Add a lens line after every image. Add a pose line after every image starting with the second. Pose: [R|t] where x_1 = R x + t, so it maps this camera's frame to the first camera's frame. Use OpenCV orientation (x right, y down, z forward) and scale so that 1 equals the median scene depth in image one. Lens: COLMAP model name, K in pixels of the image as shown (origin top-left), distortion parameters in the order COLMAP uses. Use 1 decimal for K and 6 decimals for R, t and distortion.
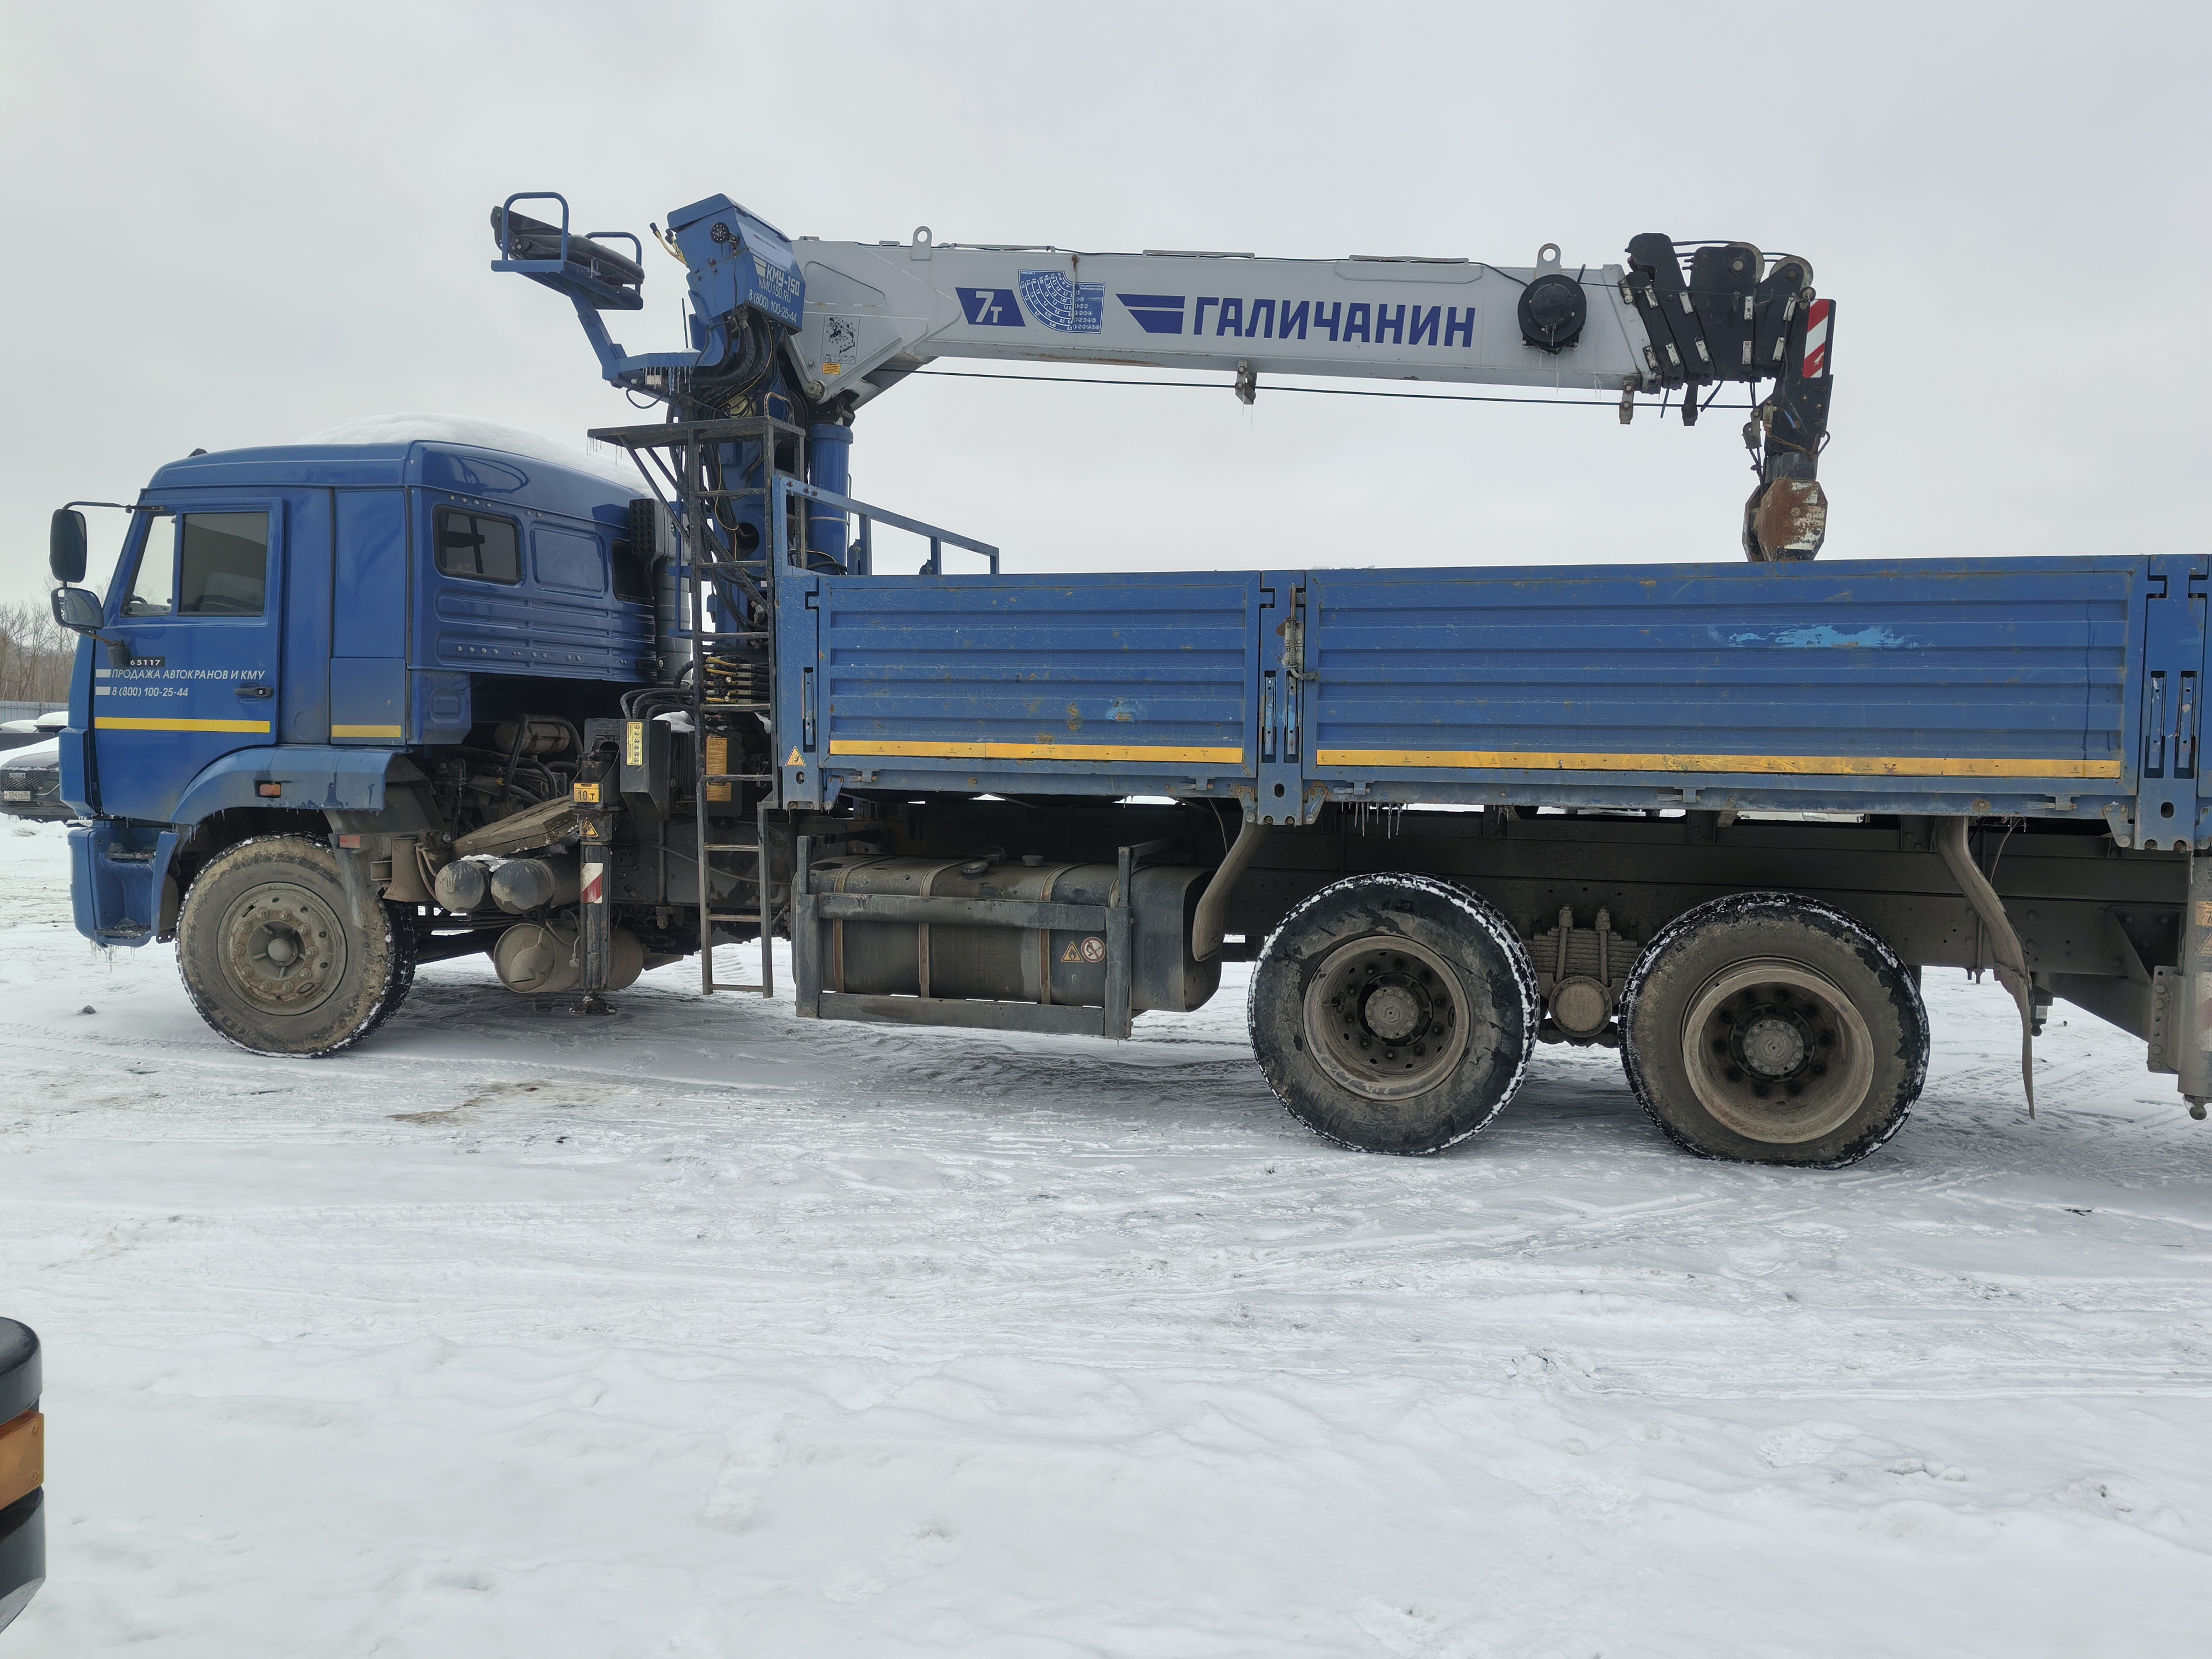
lens RADIAL K [[1760.1, 0, 1106.0], [0, 1760.1, 829.5], [0, 0, 1]] dist [0.025697, -0.001600]
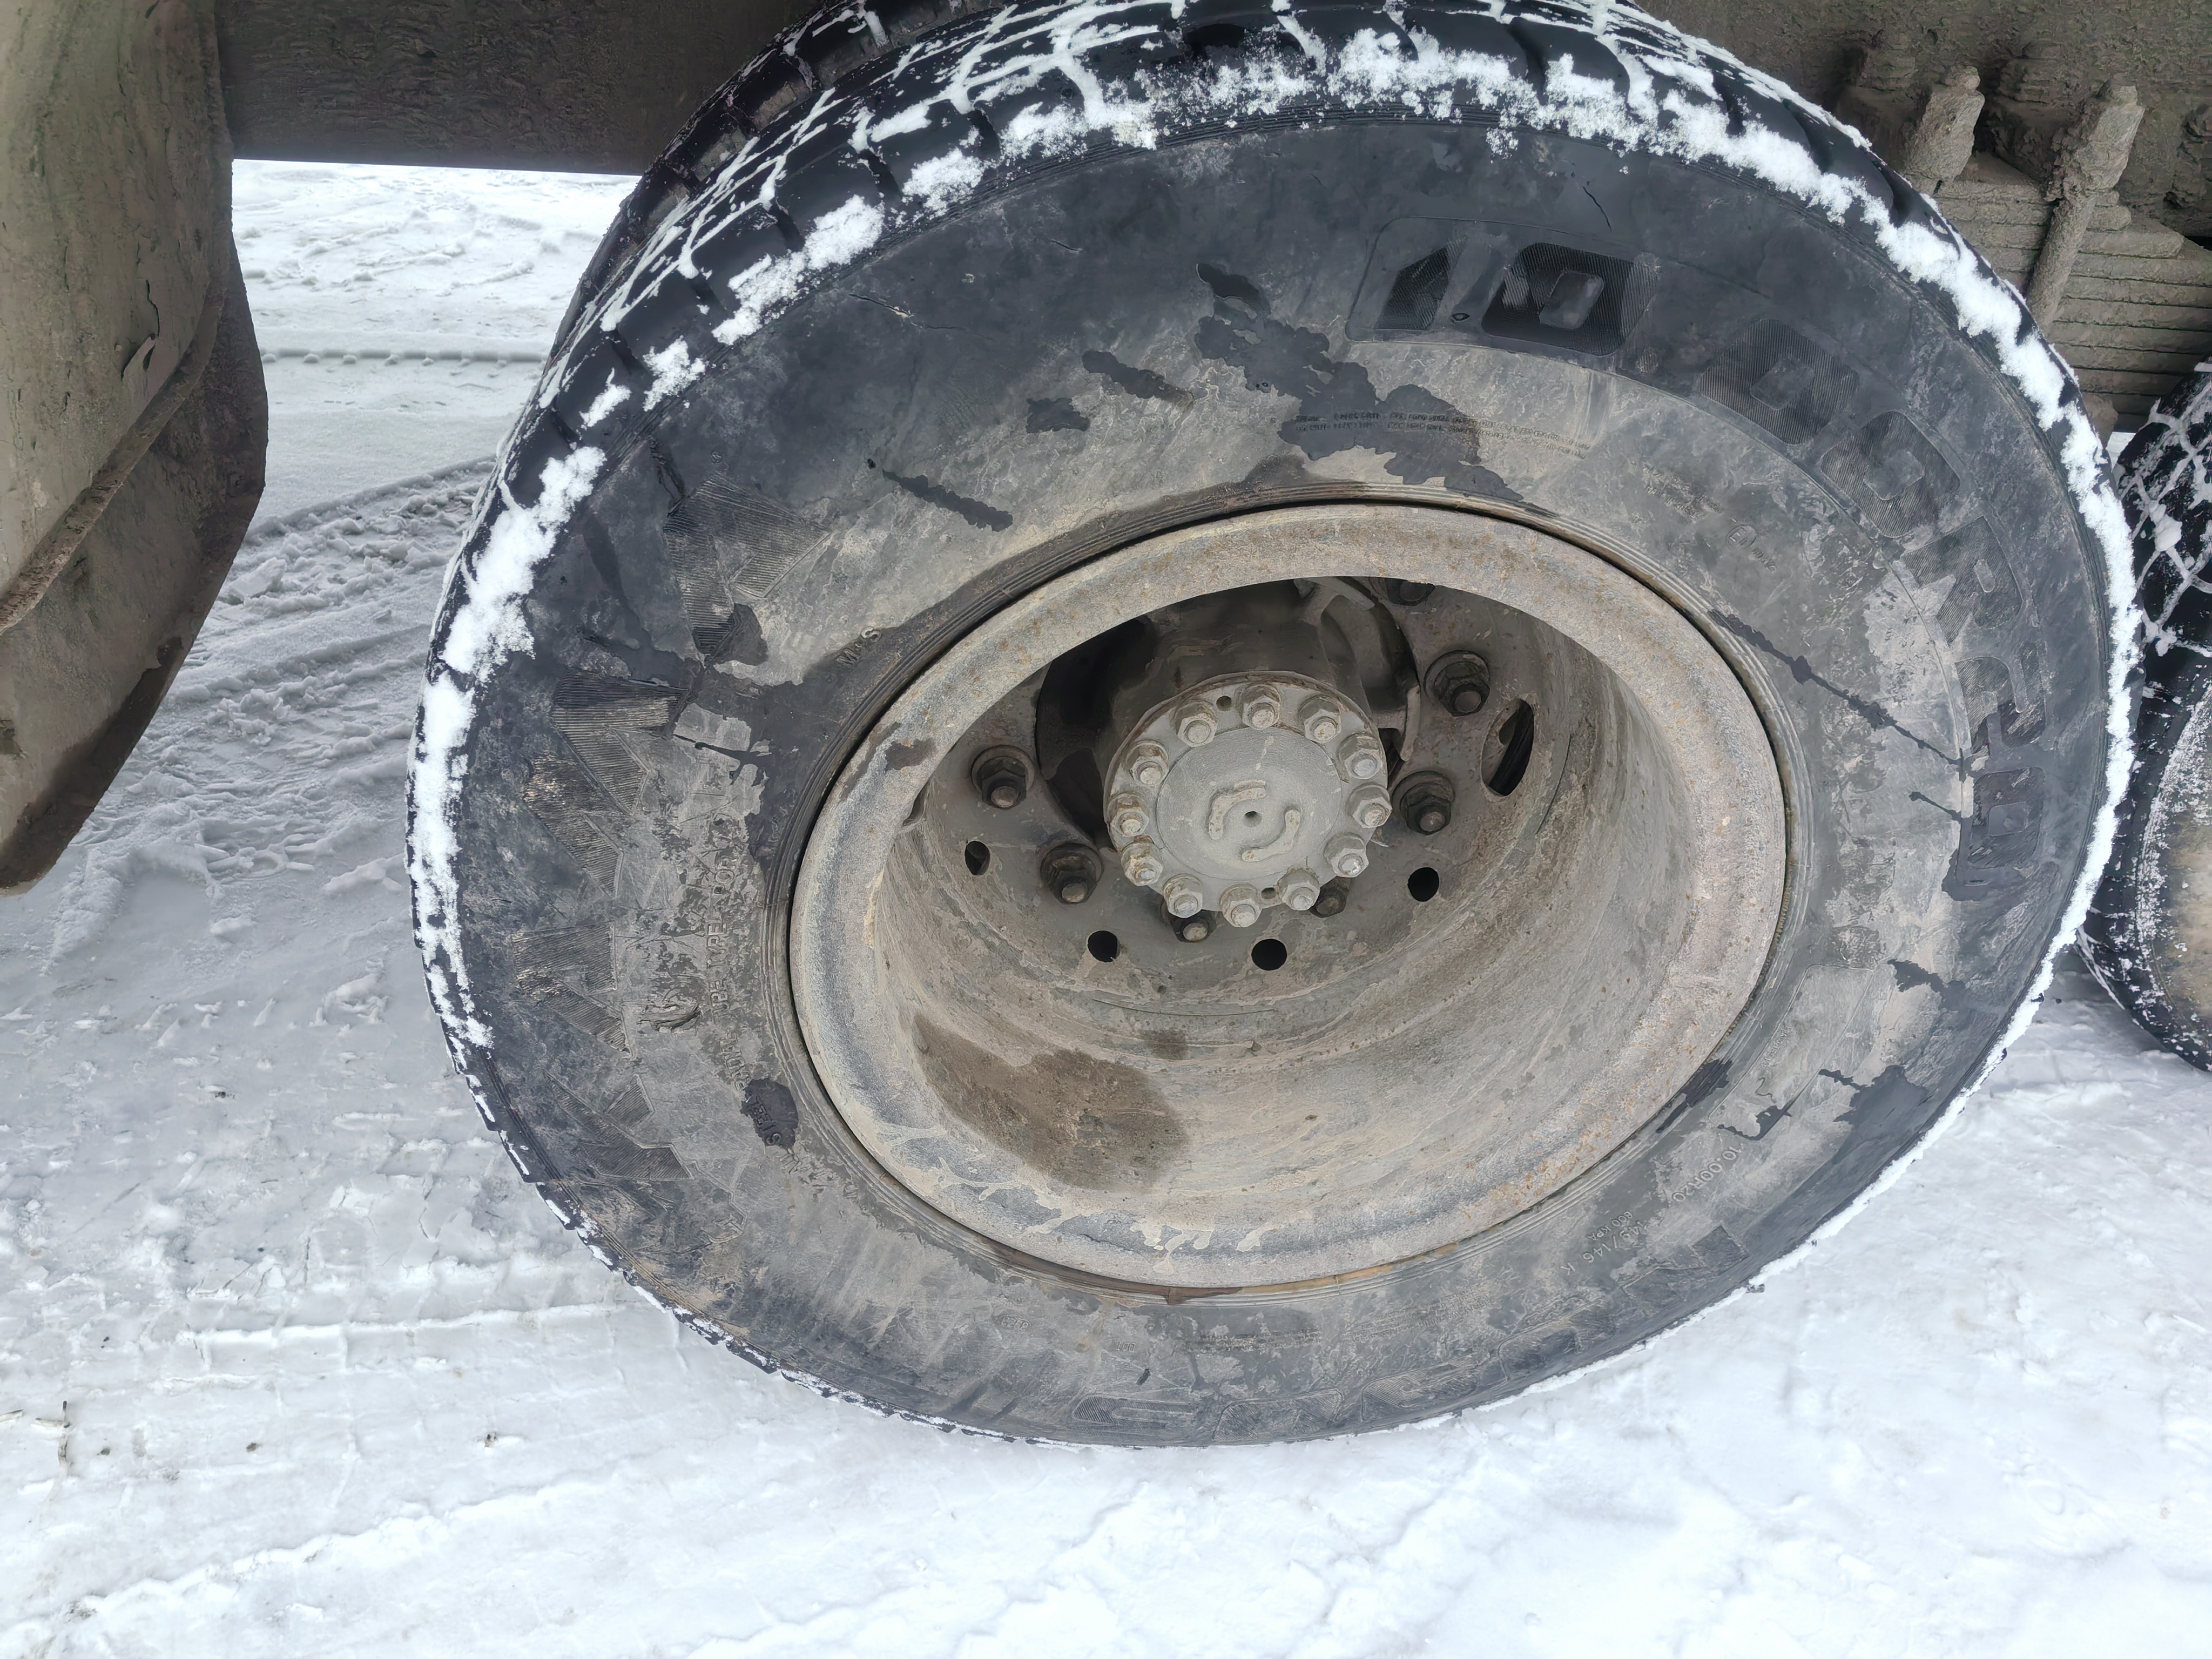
lens RADIAL K [[1760.1, 0, 1106.0], [0, 1760.1, 829.5], [0, 0, 1]] dist [0.025697, -0.001600]
pose [[0.932211, -0.161940, 0.323664, 0.090505], [-0.028751, 0.858345, 0.512266, 0.011650], [-0.360772, -0.486845, 0.795503, 0.883777]]
